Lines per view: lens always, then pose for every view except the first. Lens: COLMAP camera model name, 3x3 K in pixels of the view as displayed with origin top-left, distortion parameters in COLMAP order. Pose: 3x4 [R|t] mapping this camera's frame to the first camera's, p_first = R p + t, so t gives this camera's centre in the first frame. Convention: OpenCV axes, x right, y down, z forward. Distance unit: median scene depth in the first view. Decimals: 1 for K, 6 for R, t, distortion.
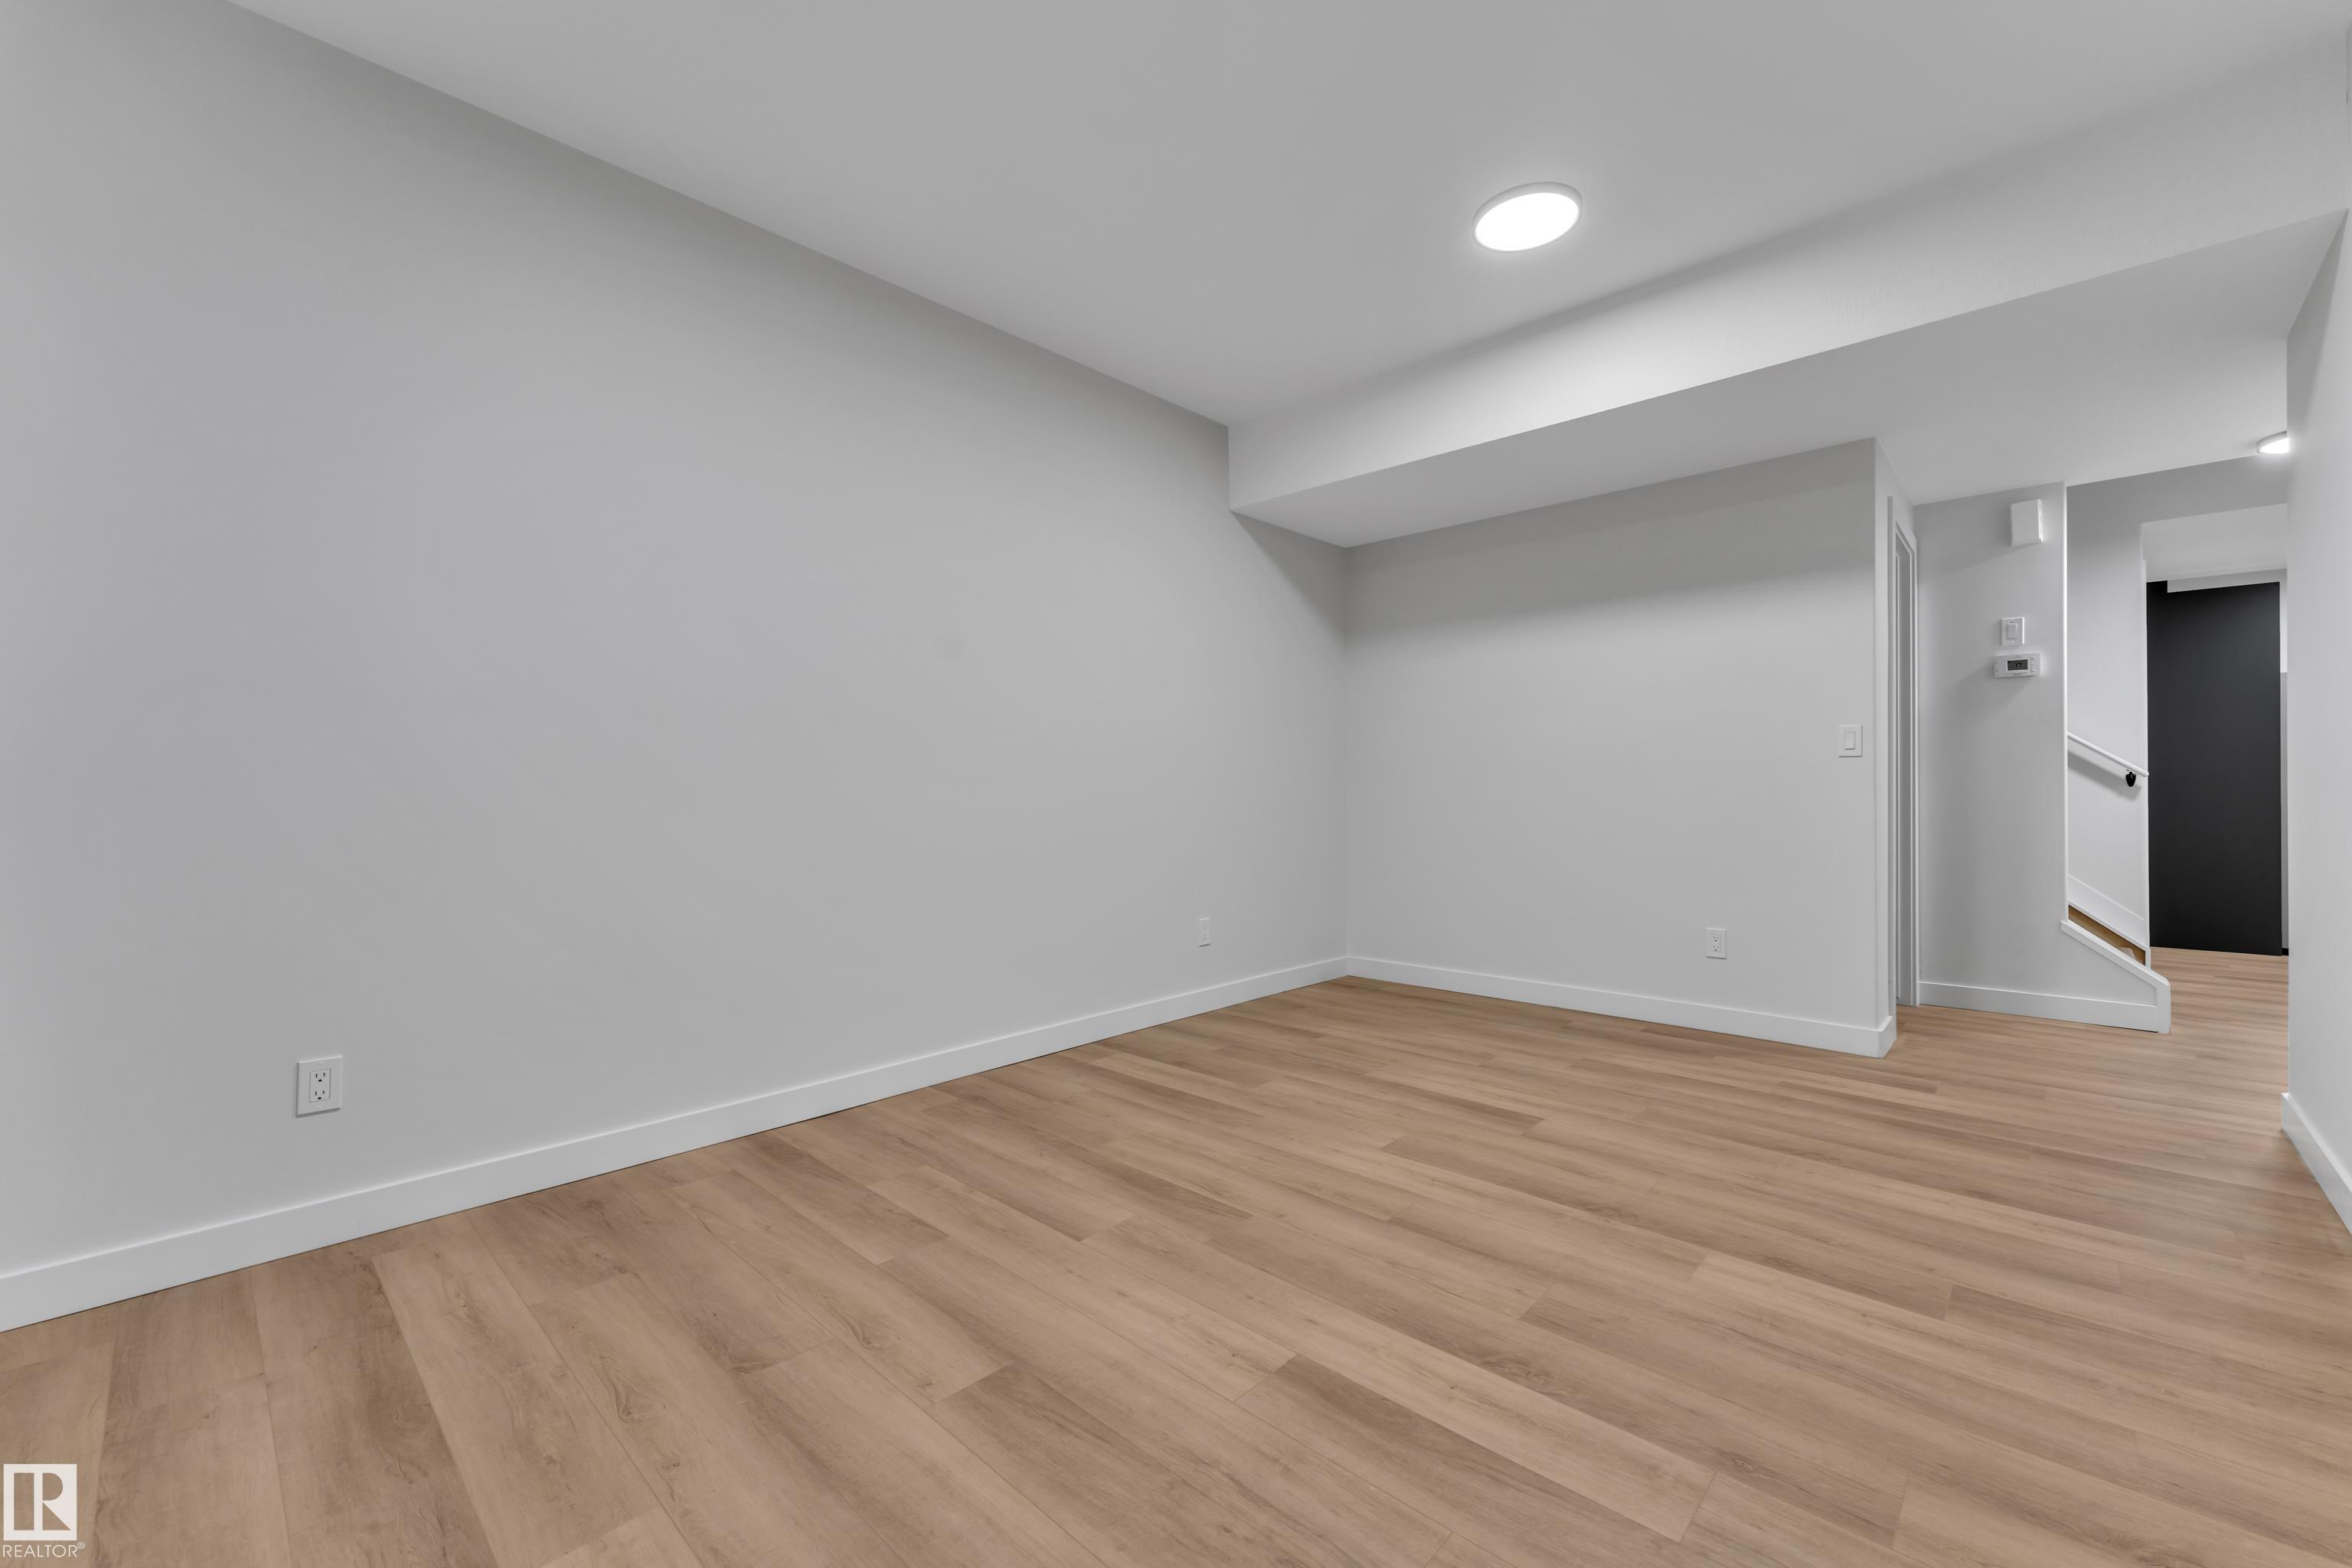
lens RADIAL K [[944.9, 0, 1188.1], [0, 944.9, 780.5], [0, 0, 1]] dist [0.003225, -0.000138]
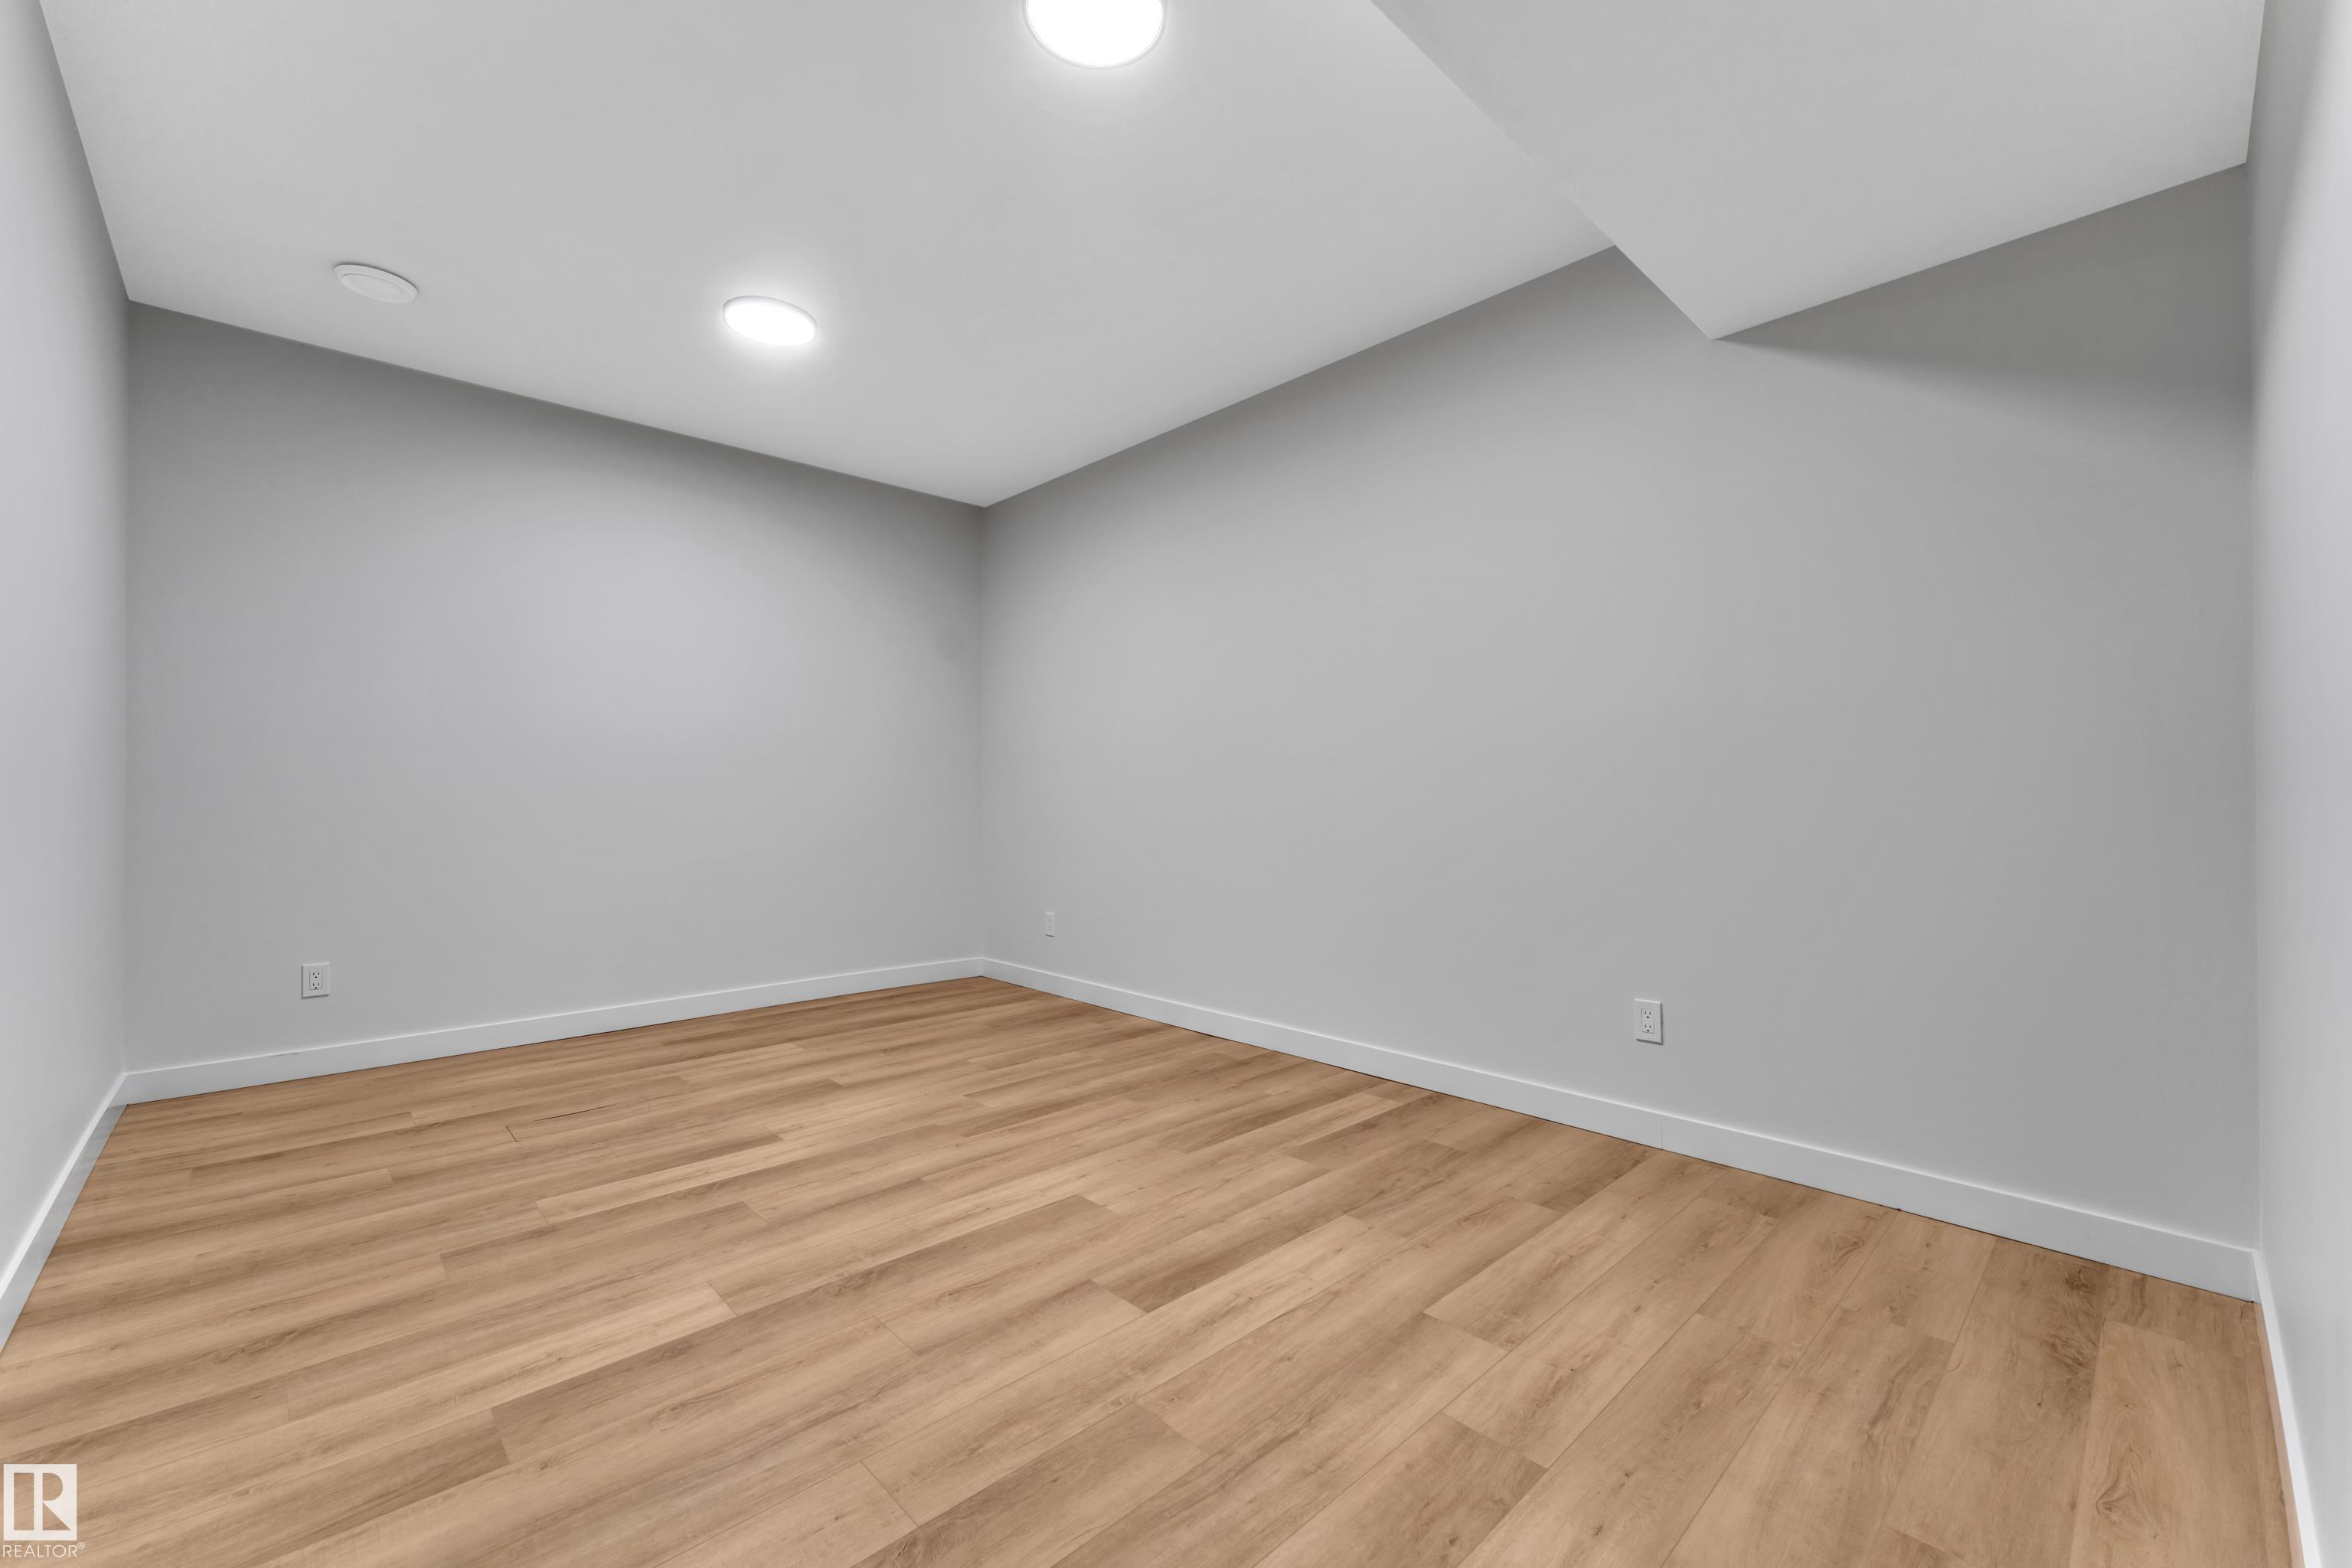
lens RADIAL K [[944.9, 0, 1188.7], [0, 944.9, 797.1], [0, 0, 1]] dist [0.003225, -0.000138]
pose [[-0.059742, 0.000875, -0.998213, 1.270533], [0.009312, 0.999957, 0.000320, 0.000175], [0.998170, -0.009277, -0.059747, 1.321141]]
